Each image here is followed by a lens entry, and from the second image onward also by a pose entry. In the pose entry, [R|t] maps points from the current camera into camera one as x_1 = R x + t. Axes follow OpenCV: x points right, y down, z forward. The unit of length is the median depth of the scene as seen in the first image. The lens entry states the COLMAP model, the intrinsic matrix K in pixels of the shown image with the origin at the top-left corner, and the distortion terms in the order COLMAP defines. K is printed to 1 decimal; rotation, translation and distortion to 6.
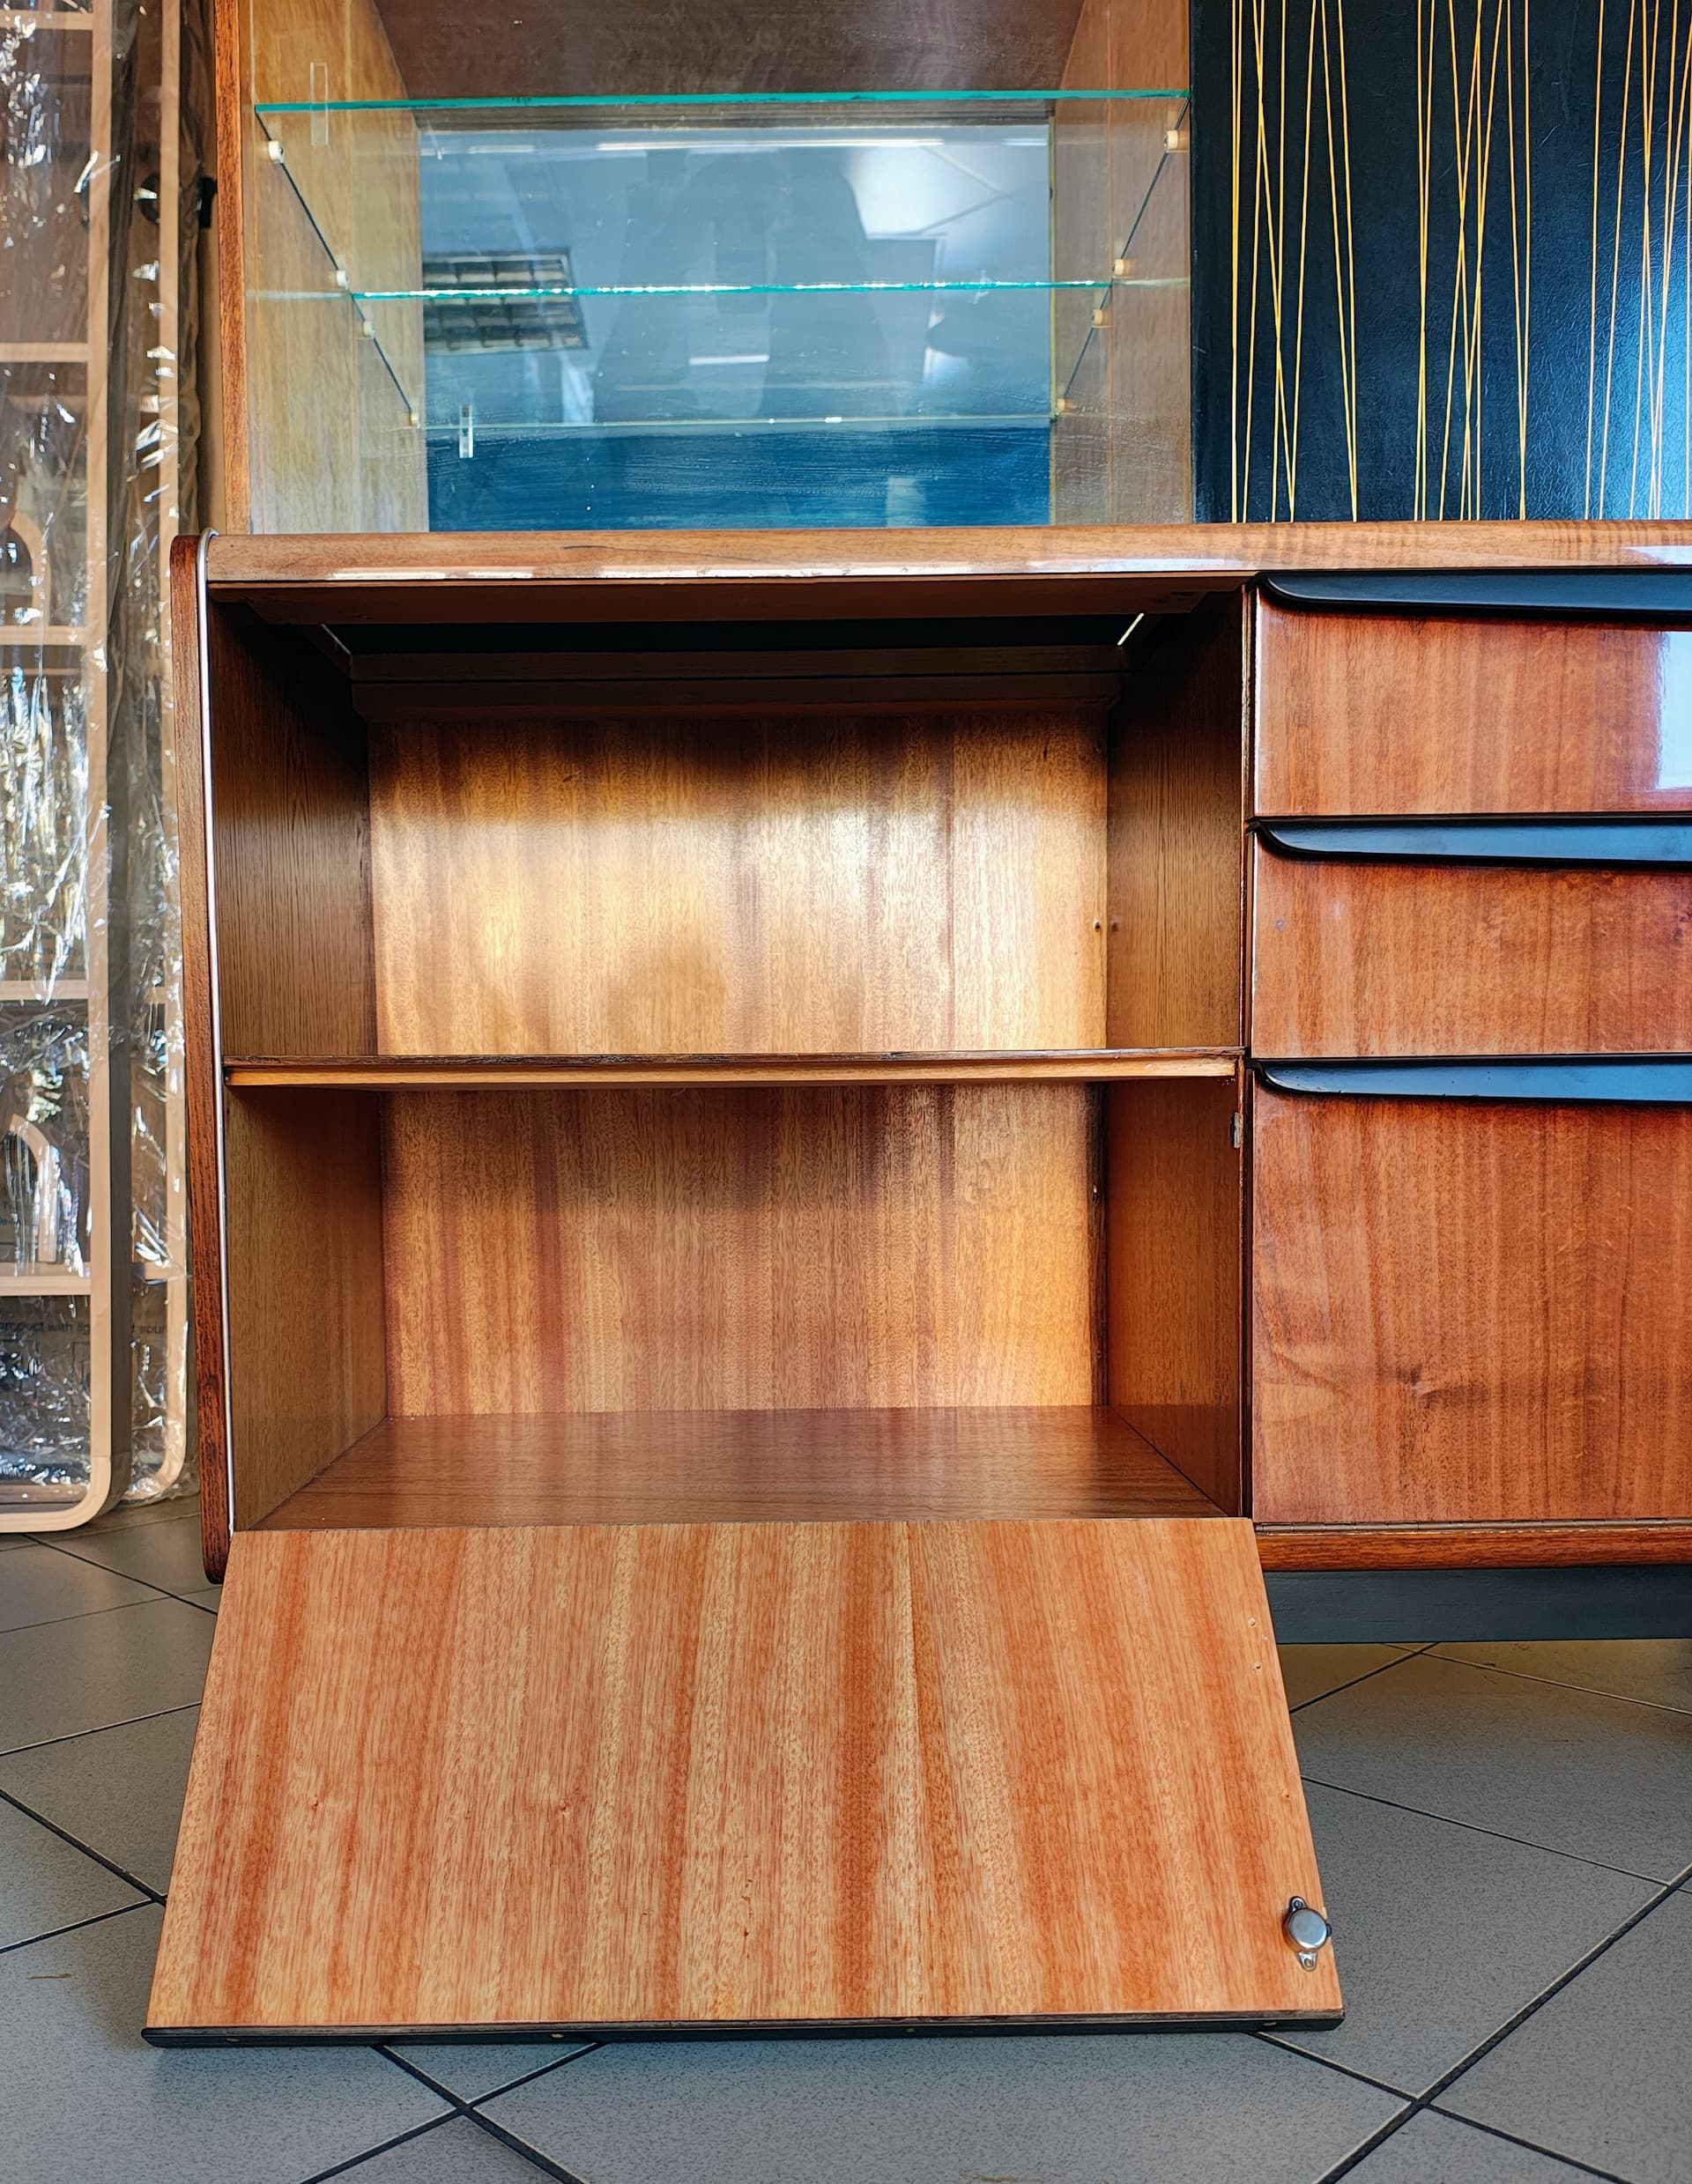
lens RADIAL K [[1686.8, 0, 797.3], [0, 1686.8, 1219.7], [0, 0, 1]] dist [0.051049, -0.087270]
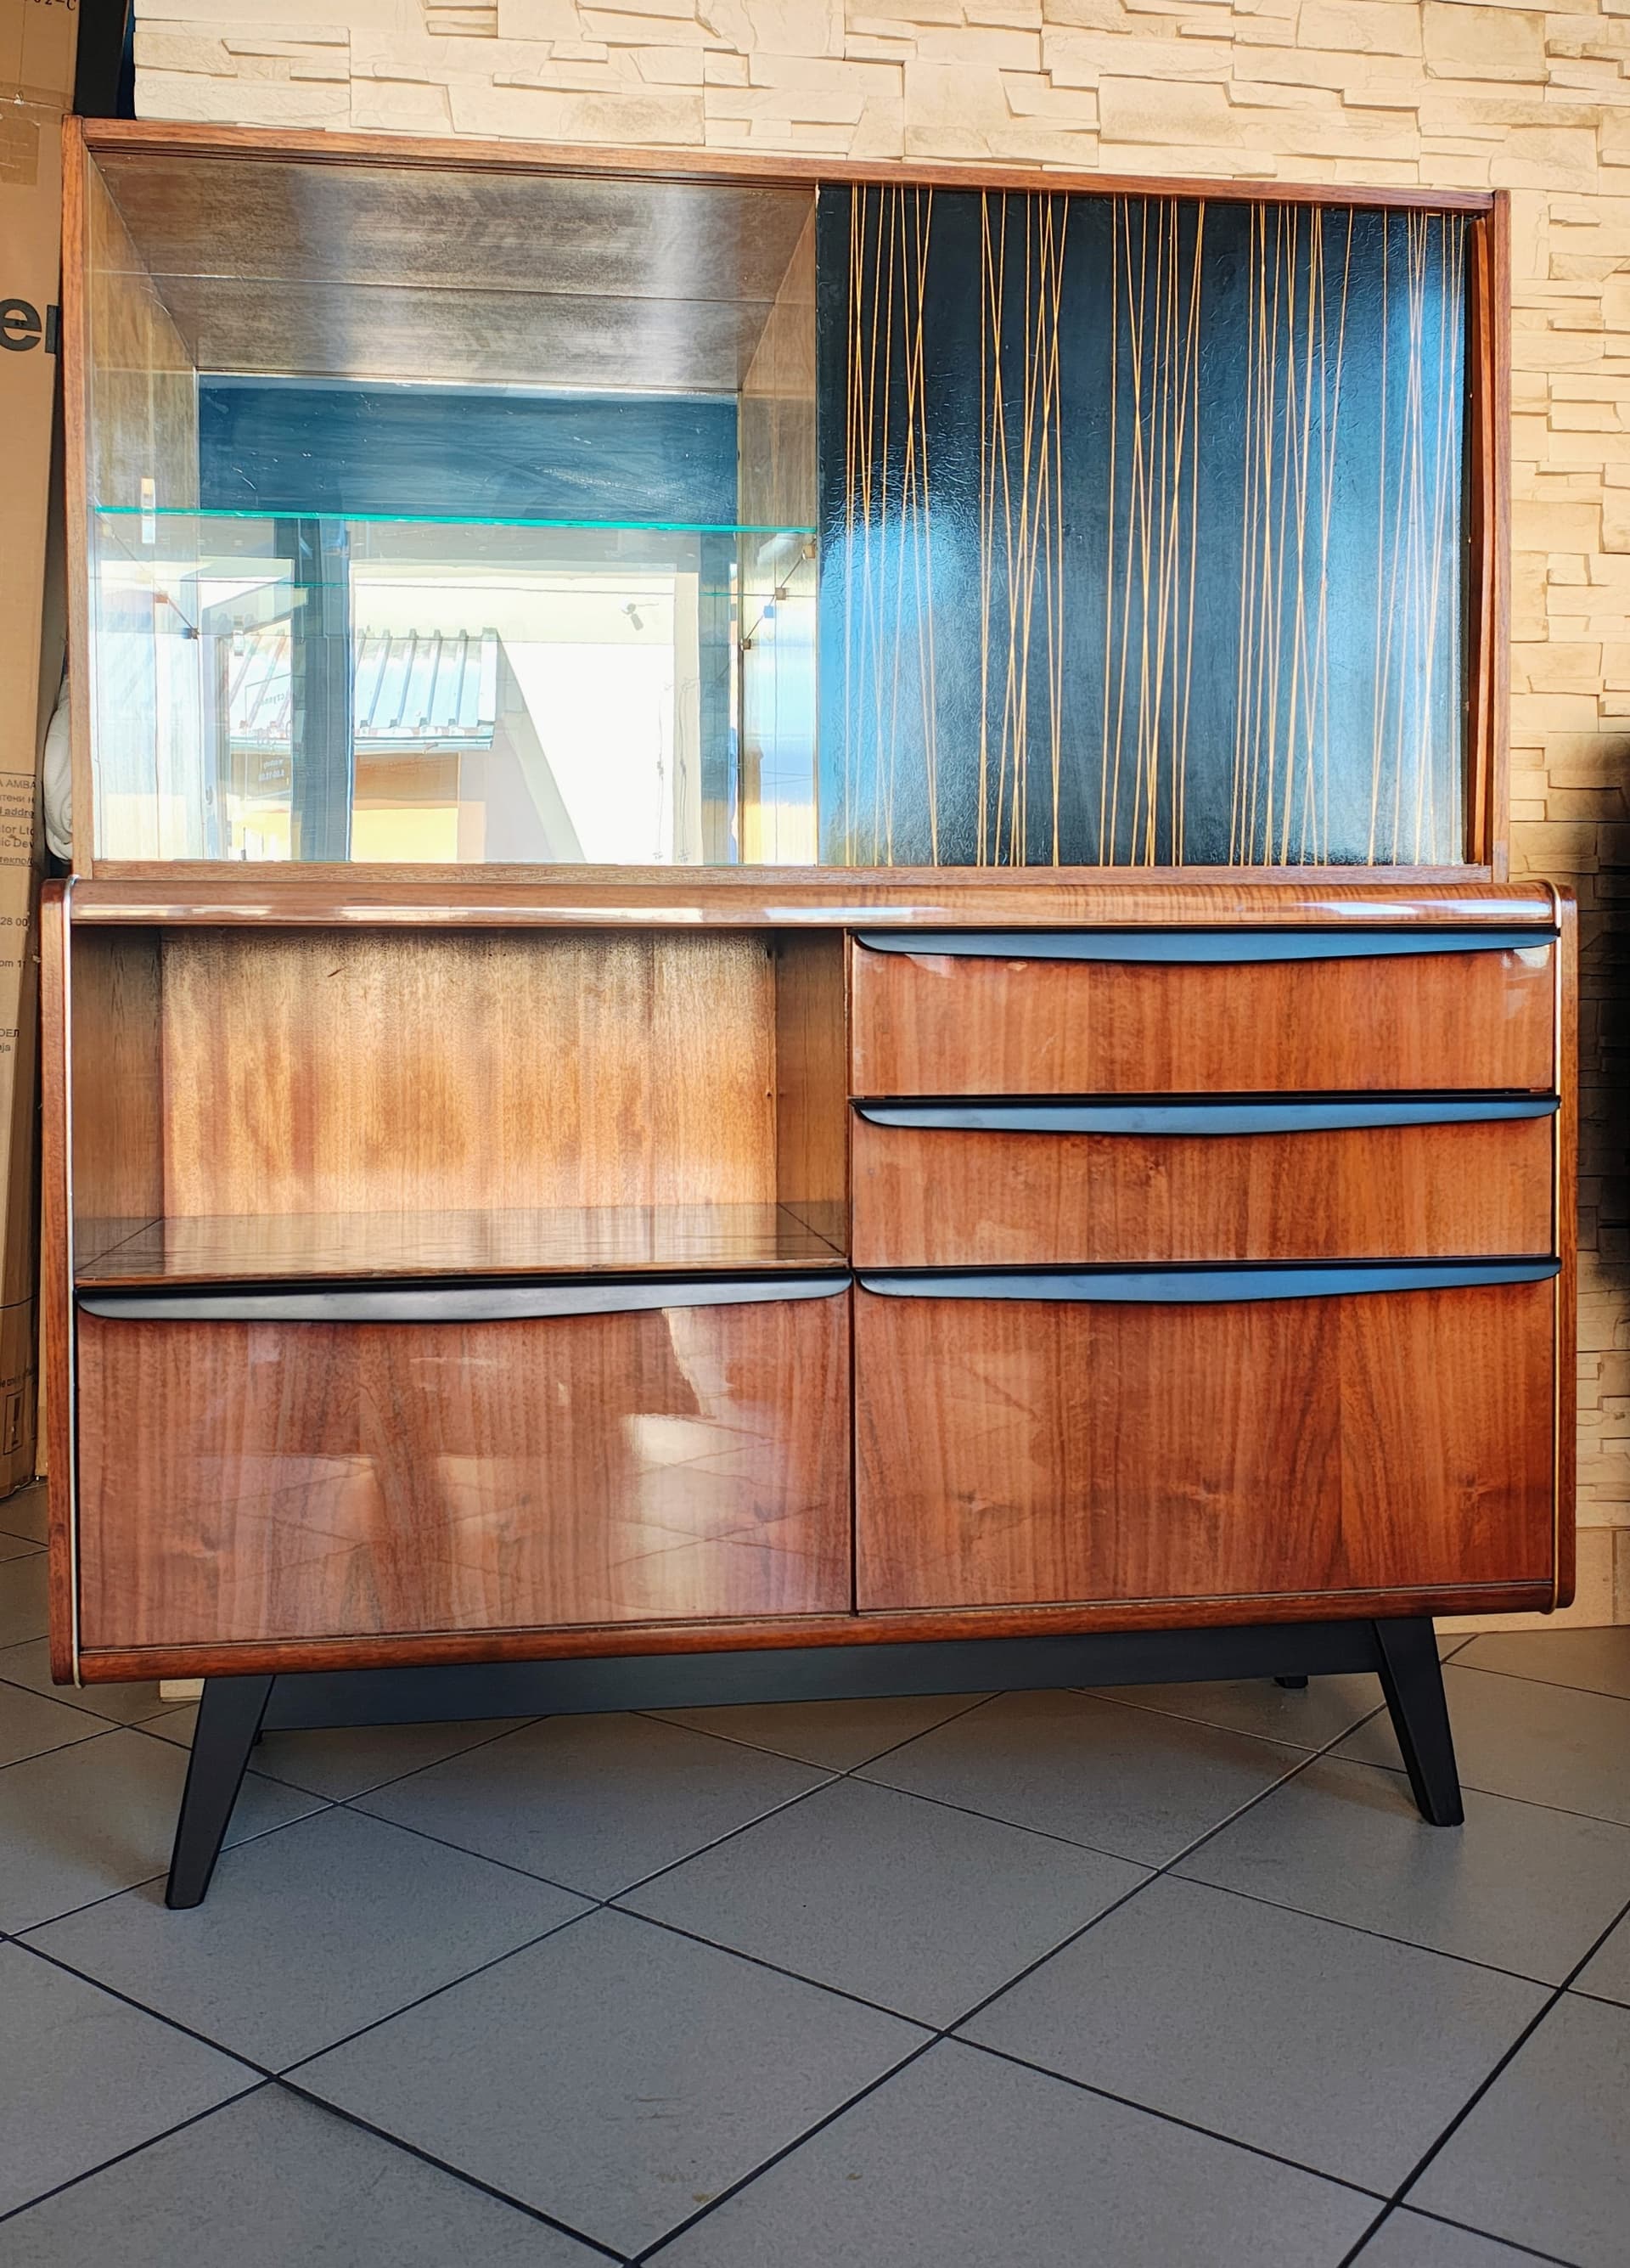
lens RADIAL K [[1977.8, 0, 775.2], [0, 1977.8, 1040.1], [0, 0, 1]] dist [0.077123, -0.071564]
pose [[0.991663, 0.005824, 0.128728, -0.003114], [0.000339, 0.998857, -0.047803, -0.203530], [-0.128859, 0.047448, 0.990527, -0.599209]]
